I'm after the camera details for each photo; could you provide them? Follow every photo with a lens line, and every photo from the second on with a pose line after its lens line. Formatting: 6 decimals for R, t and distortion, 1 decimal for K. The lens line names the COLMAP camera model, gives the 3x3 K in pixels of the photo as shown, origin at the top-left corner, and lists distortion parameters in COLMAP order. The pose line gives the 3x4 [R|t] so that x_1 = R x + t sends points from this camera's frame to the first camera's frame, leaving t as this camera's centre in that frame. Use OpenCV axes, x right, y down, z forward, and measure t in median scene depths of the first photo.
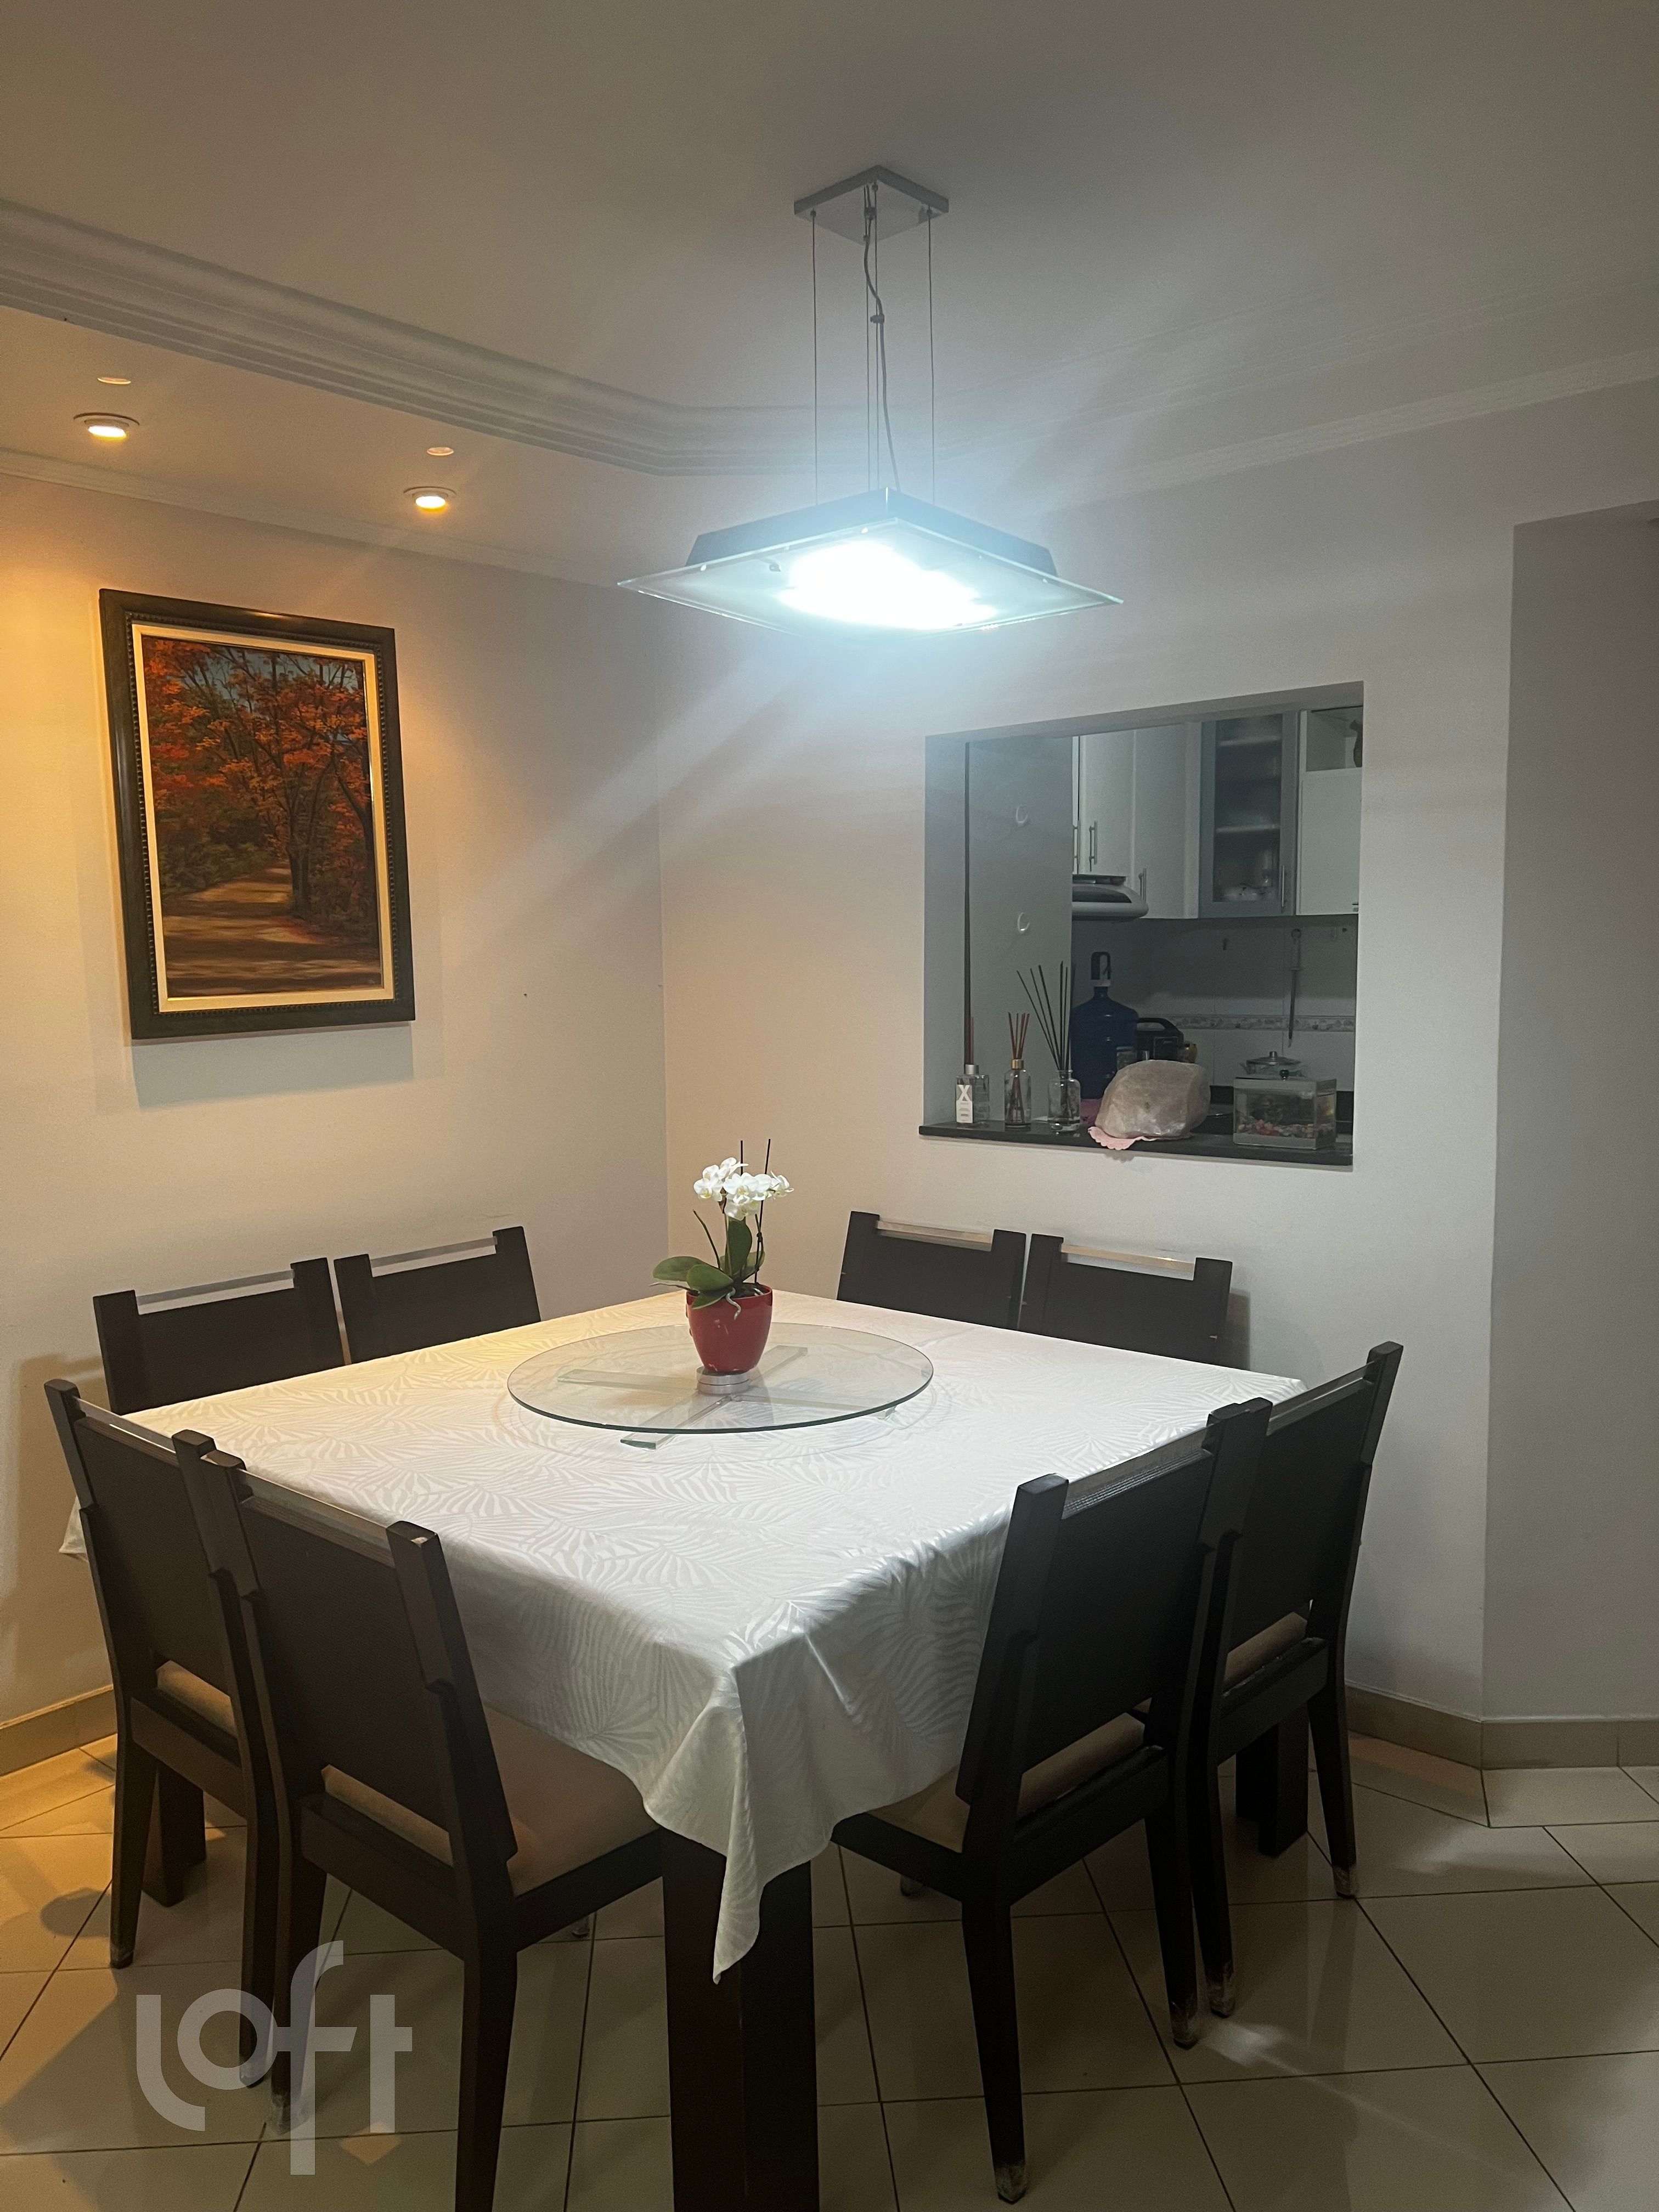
lens RADIAL K [[1656.6, 0, 815.9], [0, 1656.6, 1119.7], [0, 0, 1]] dist [0.058674, -0.063103]
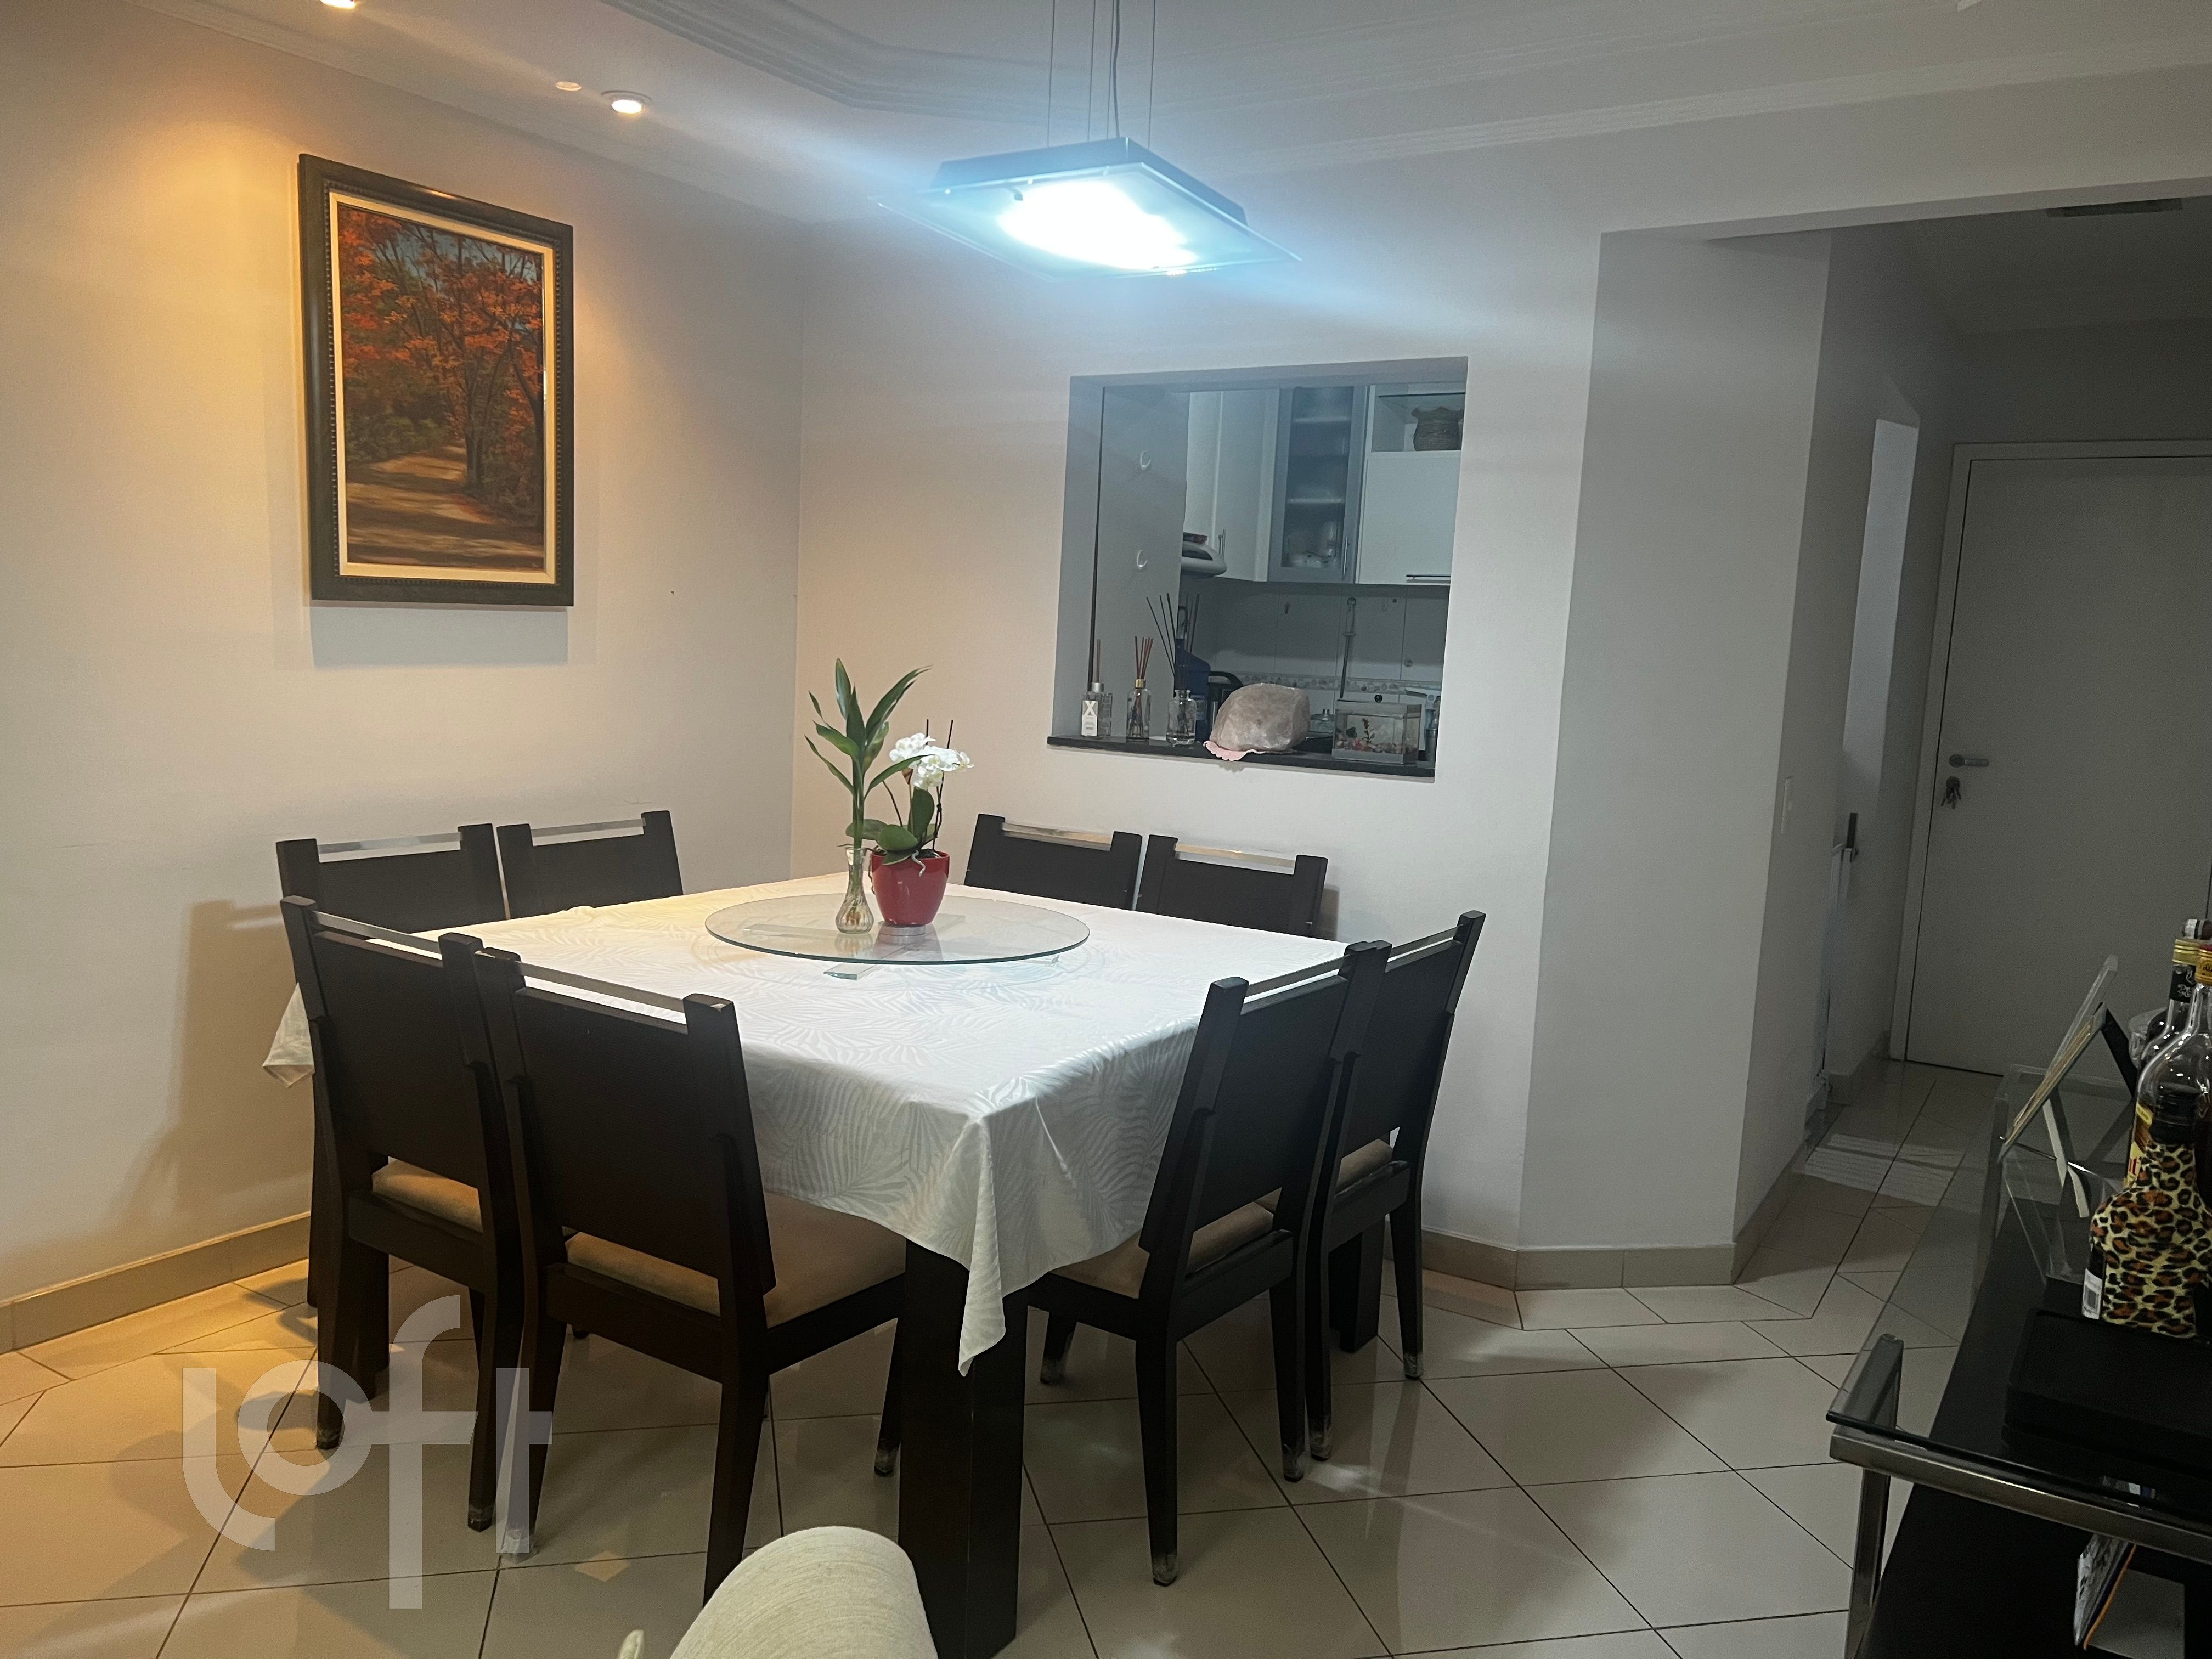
lens RADIAL K [[1656.6, 0, 1099.7], [0, 1656.6, 834.8], [0, 0, 1]] dist [0.058674, -0.063103]
pose [[0.985293, 0.042410, 0.165528, -0.091815], [-0.046156, 0.998756, 0.018854, 0.052766], [-0.164522, -0.026217, 0.986025, -0.096410]]
